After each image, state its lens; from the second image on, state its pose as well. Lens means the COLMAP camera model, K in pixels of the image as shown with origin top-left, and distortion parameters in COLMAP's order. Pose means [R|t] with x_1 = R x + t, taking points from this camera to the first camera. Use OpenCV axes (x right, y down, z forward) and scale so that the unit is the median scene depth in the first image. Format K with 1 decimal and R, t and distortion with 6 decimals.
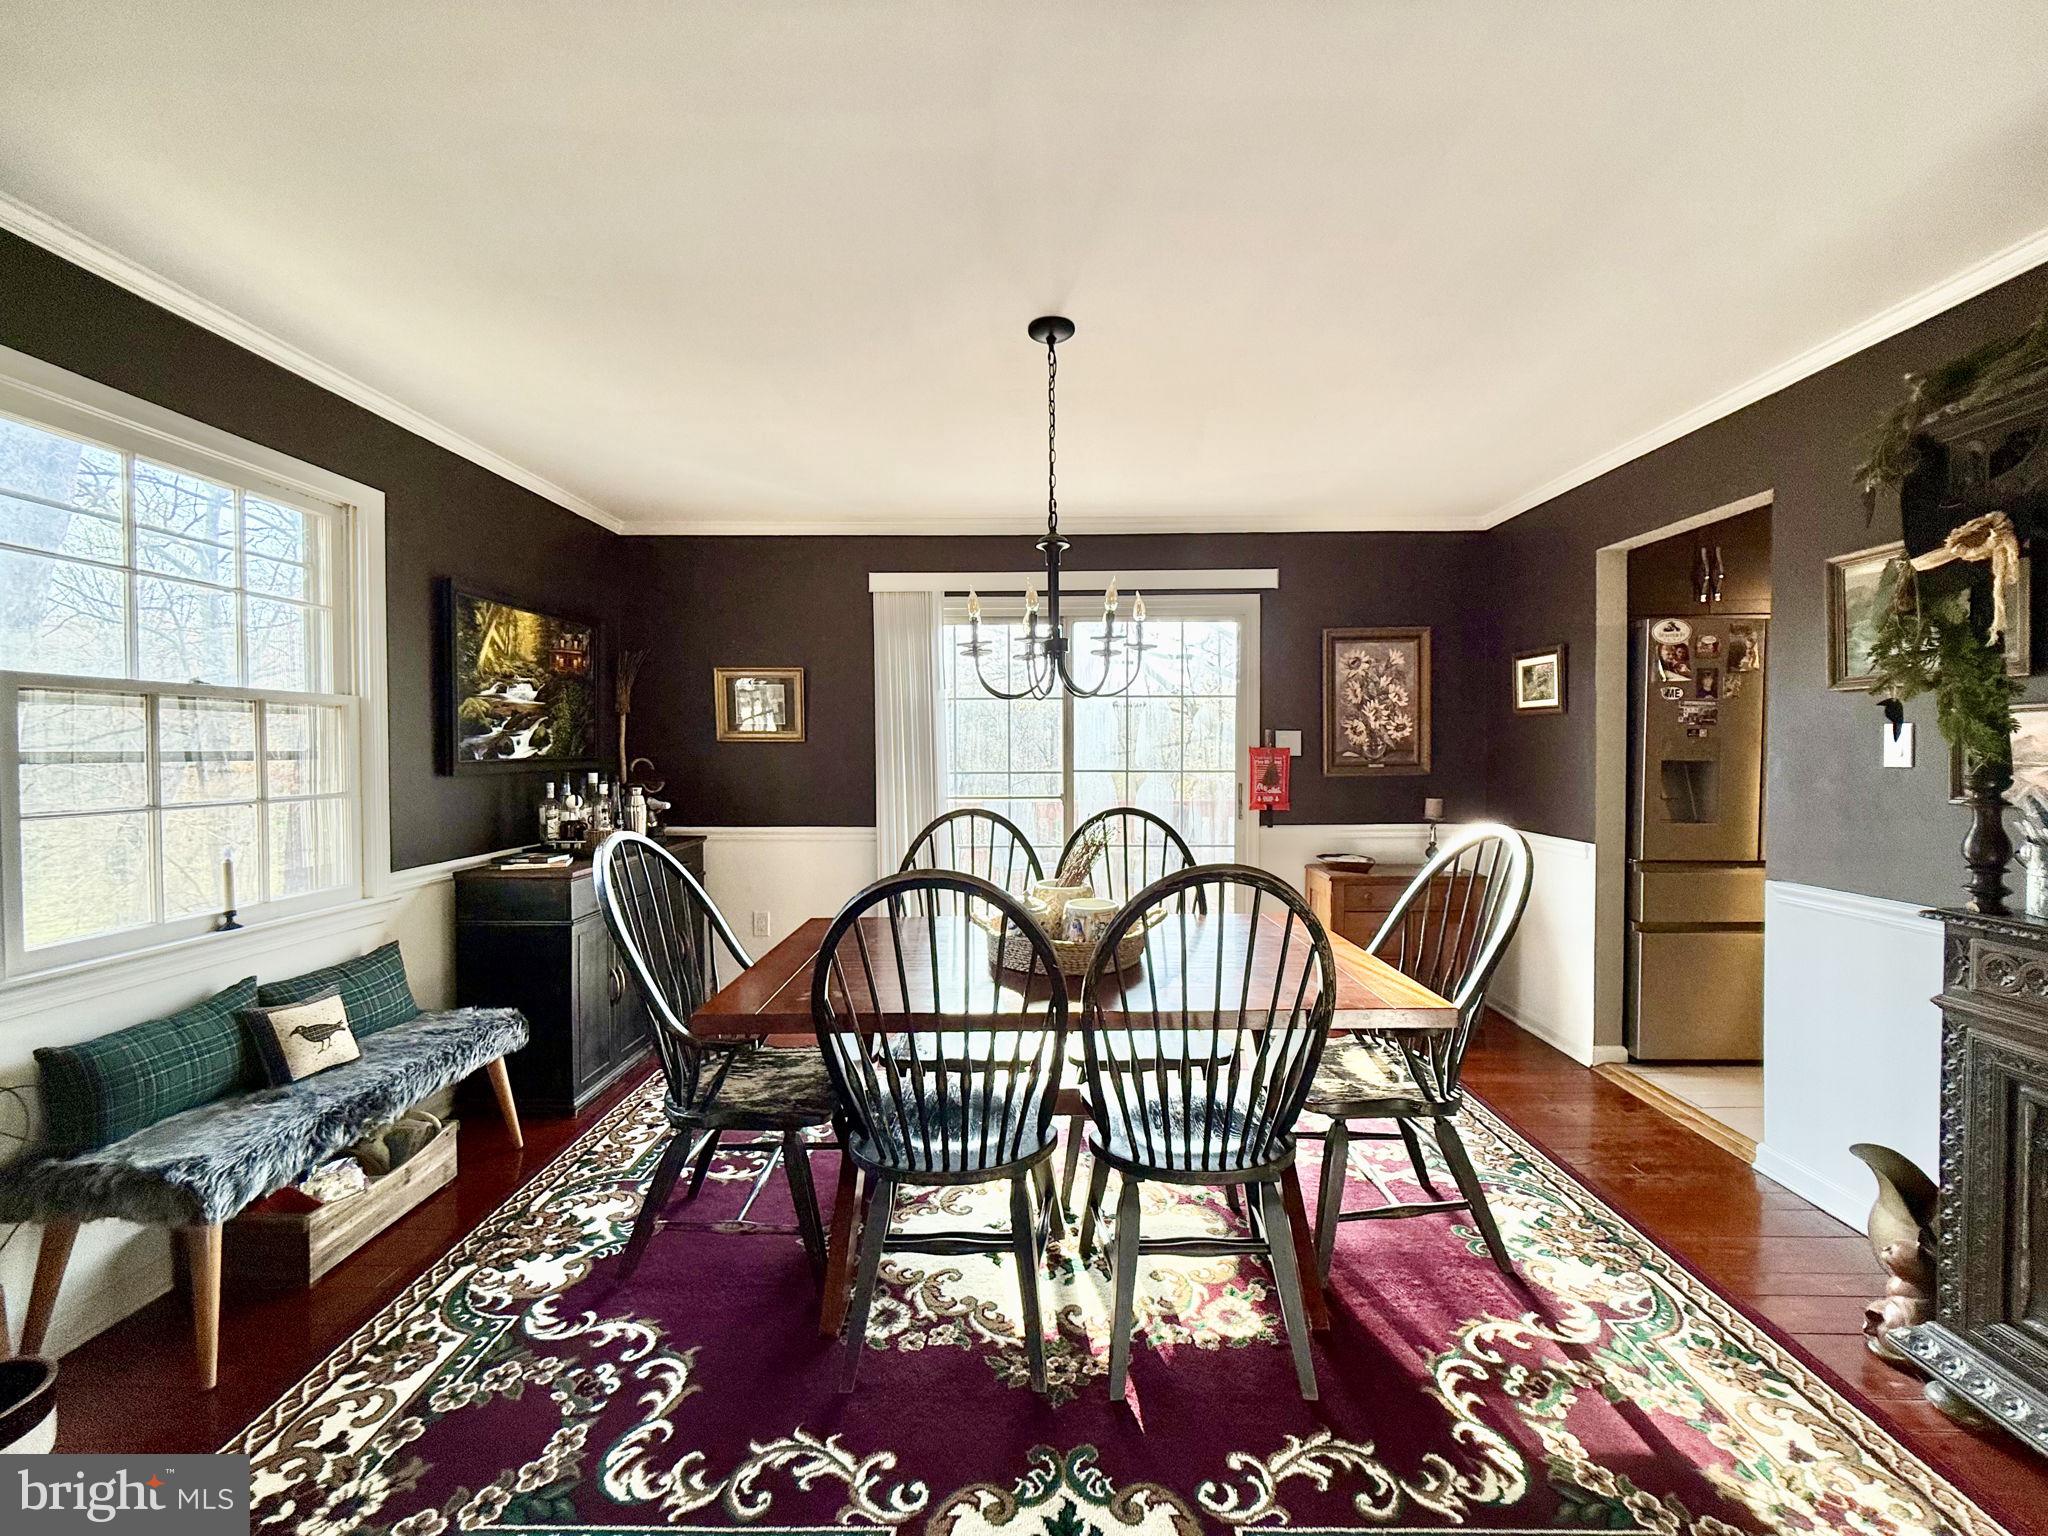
lens RADIAL K [[812.8, 0, 1023.6], [0, 812.8, 761.5], [0, 0, 1]] dist [-0.001780, -0.000111]
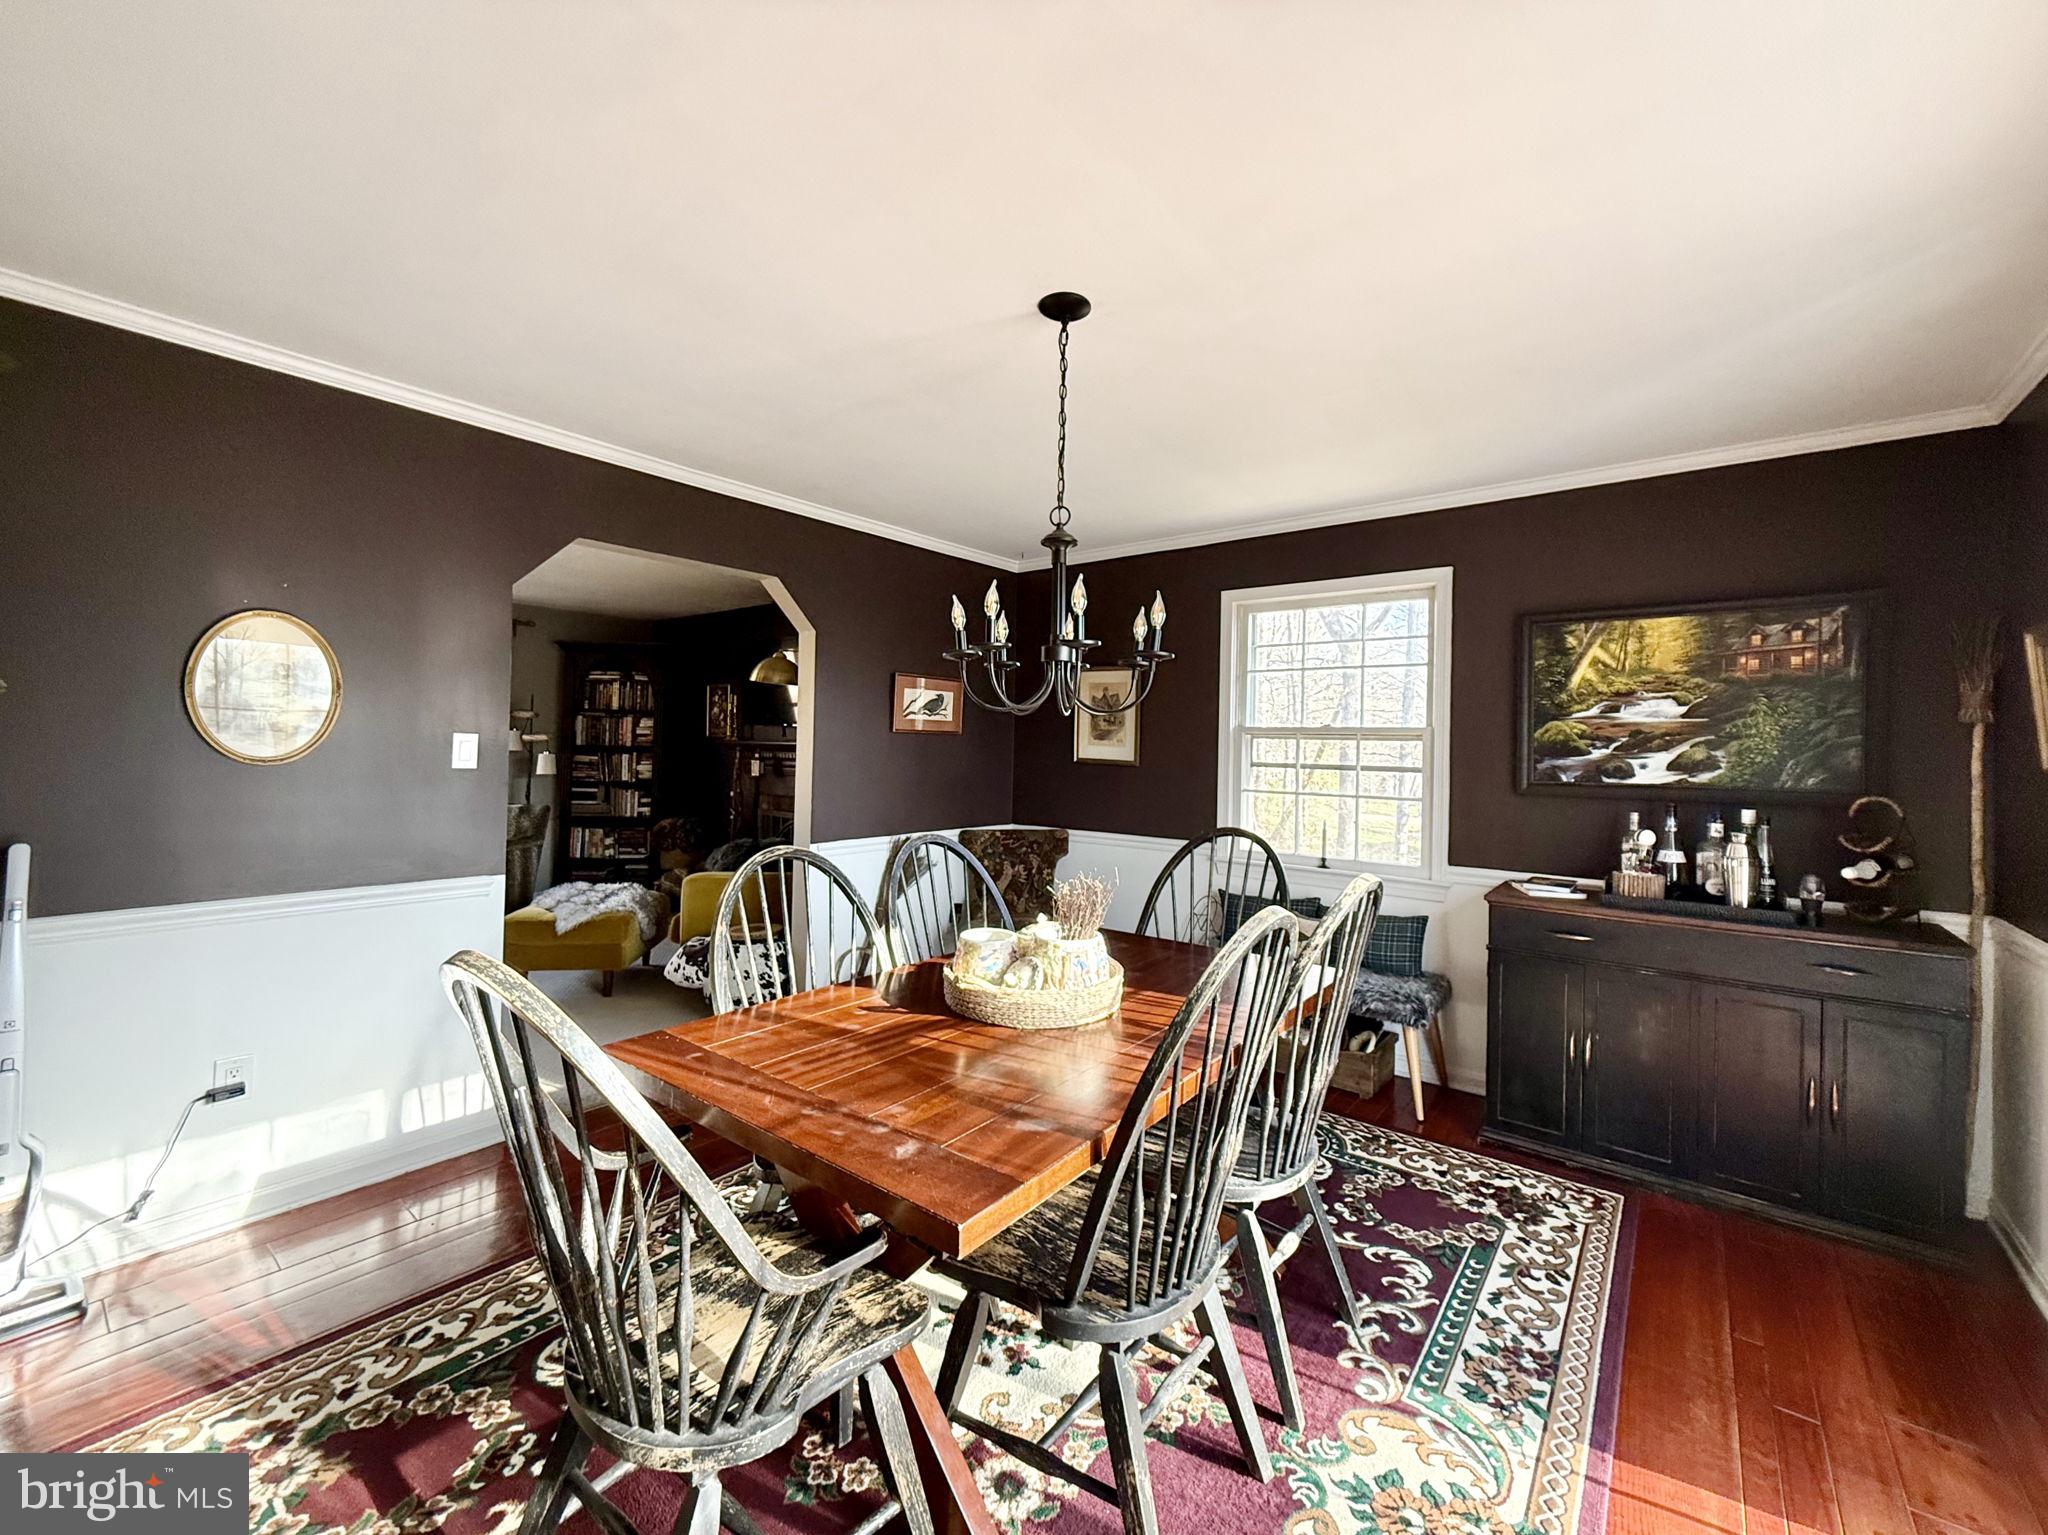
lens RADIAL K [[812.8, 0, 1034.0], [0, 812.8, 735.8], [0, 0, 1]] dist [-0.001780, -0.000111]
pose [[-0.598650, -0.011799, -0.800924, 0.525952], [-0.028004, 0.999589, 0.006206, -0.045803], [0.800521, 0.026144, -0.598734, 1.048140]]
